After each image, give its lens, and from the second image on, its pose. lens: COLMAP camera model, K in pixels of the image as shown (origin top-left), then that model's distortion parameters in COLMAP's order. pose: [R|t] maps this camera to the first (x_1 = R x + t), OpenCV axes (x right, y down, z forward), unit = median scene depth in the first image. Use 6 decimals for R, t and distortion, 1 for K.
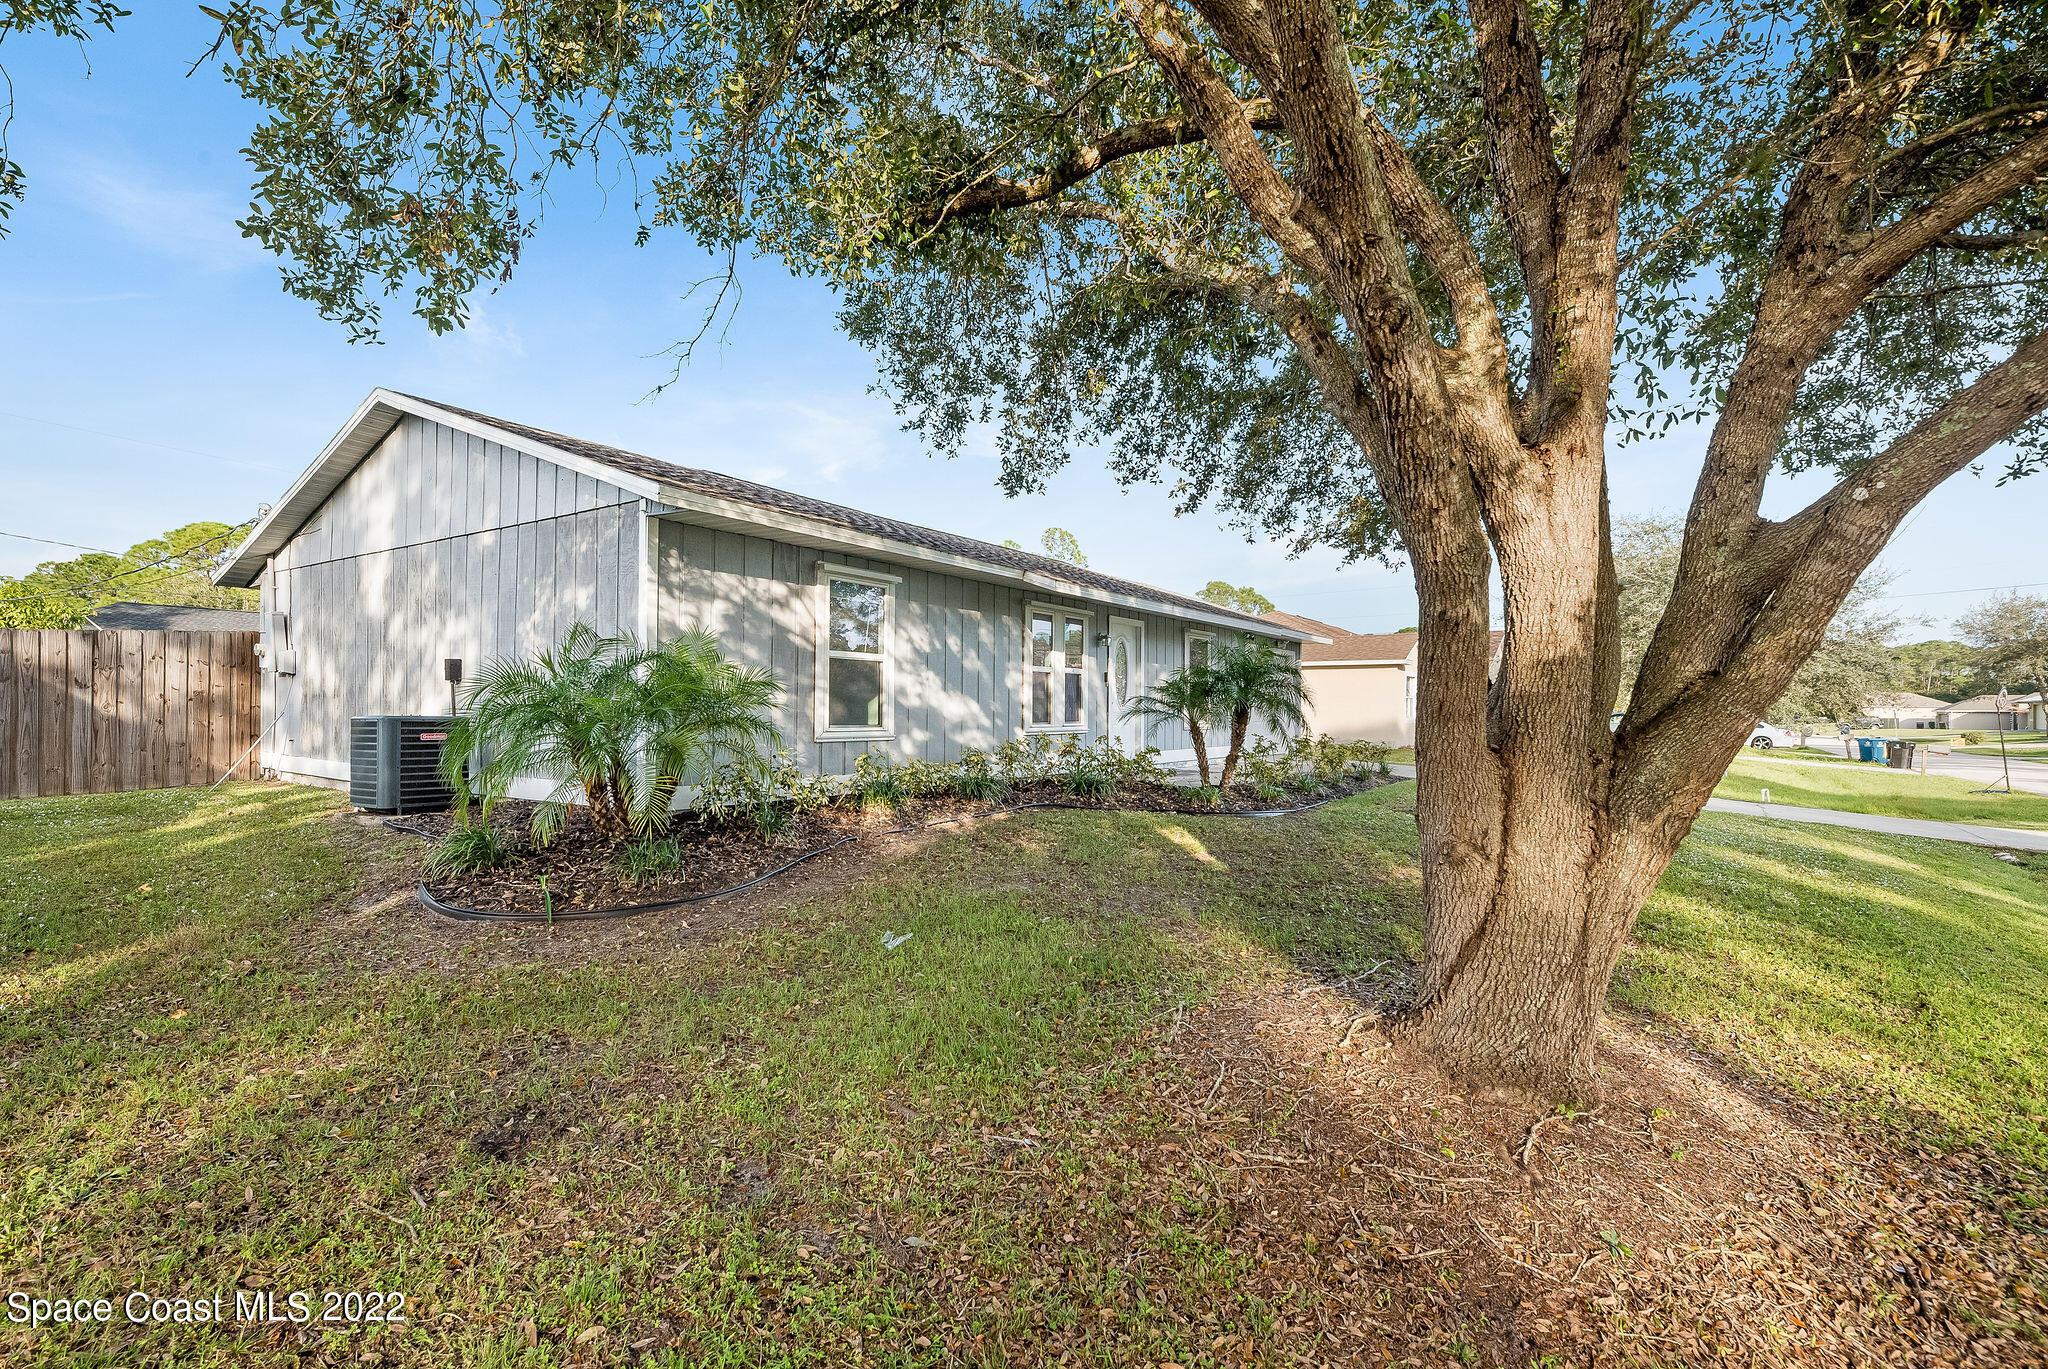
lens RADIAL K [[938.3, 0, 1016.4], [0, 938.3, 679.7], [0, 0, 1]] dist [0.002671, -0.000551]
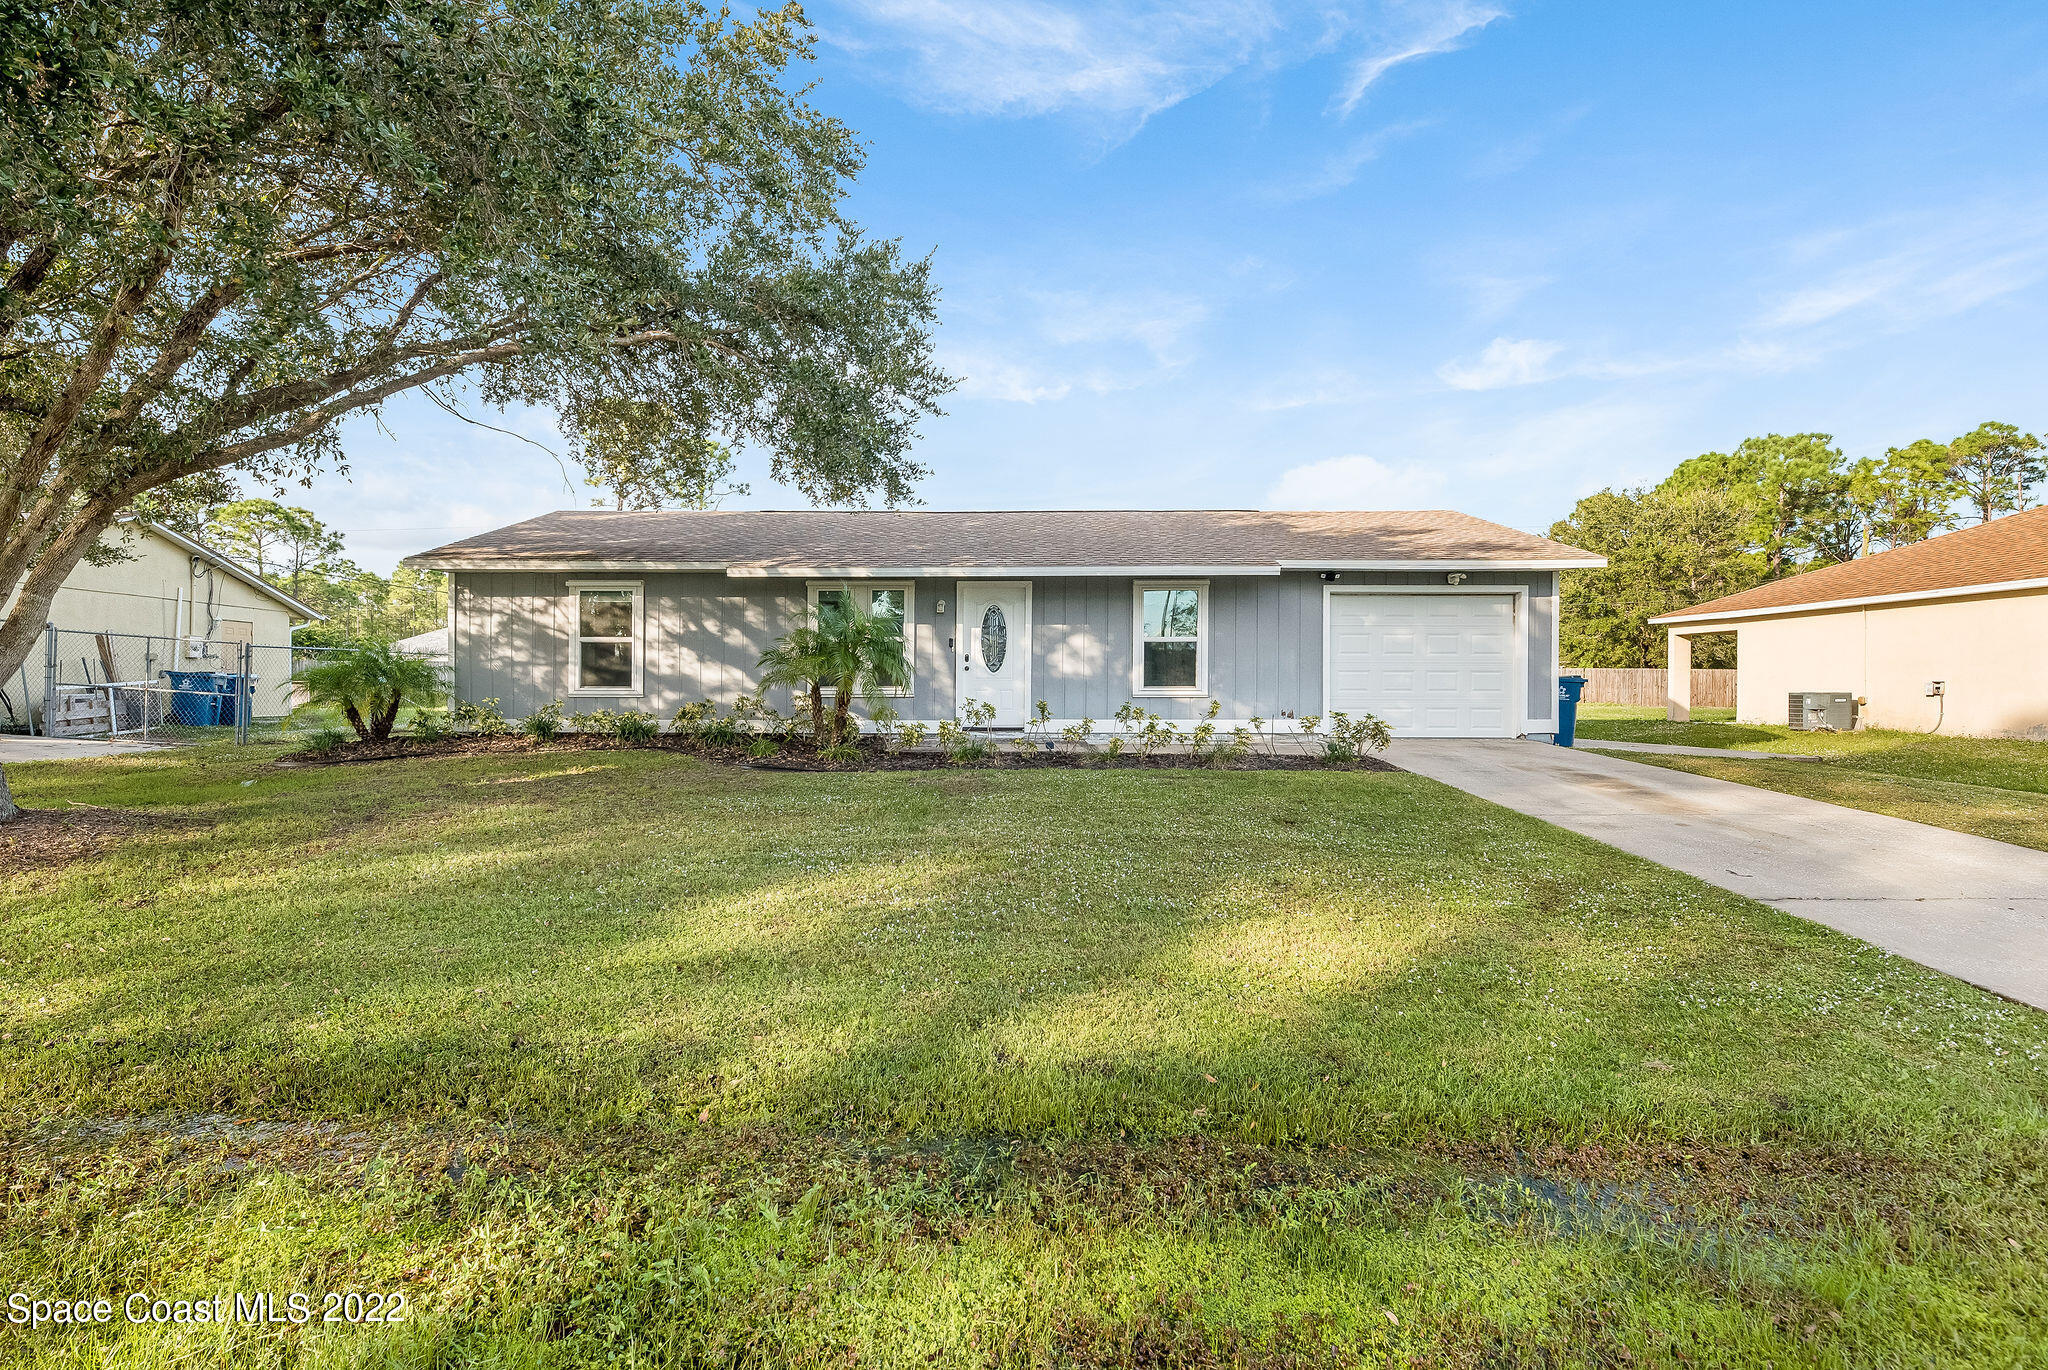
lens RADIAL K [[938.3, 0, 1028.1], [0, 938.3, 680.7], [0, 0, 1]] dist [0.002671, -0.000551]
pose [[0.559717, -0.017455, -0.828500, 1.367562], [0.031494, 0.999504, 0.000219, 0.056177], [0.828085, -0.026215, 0.559989, 0.695533]]
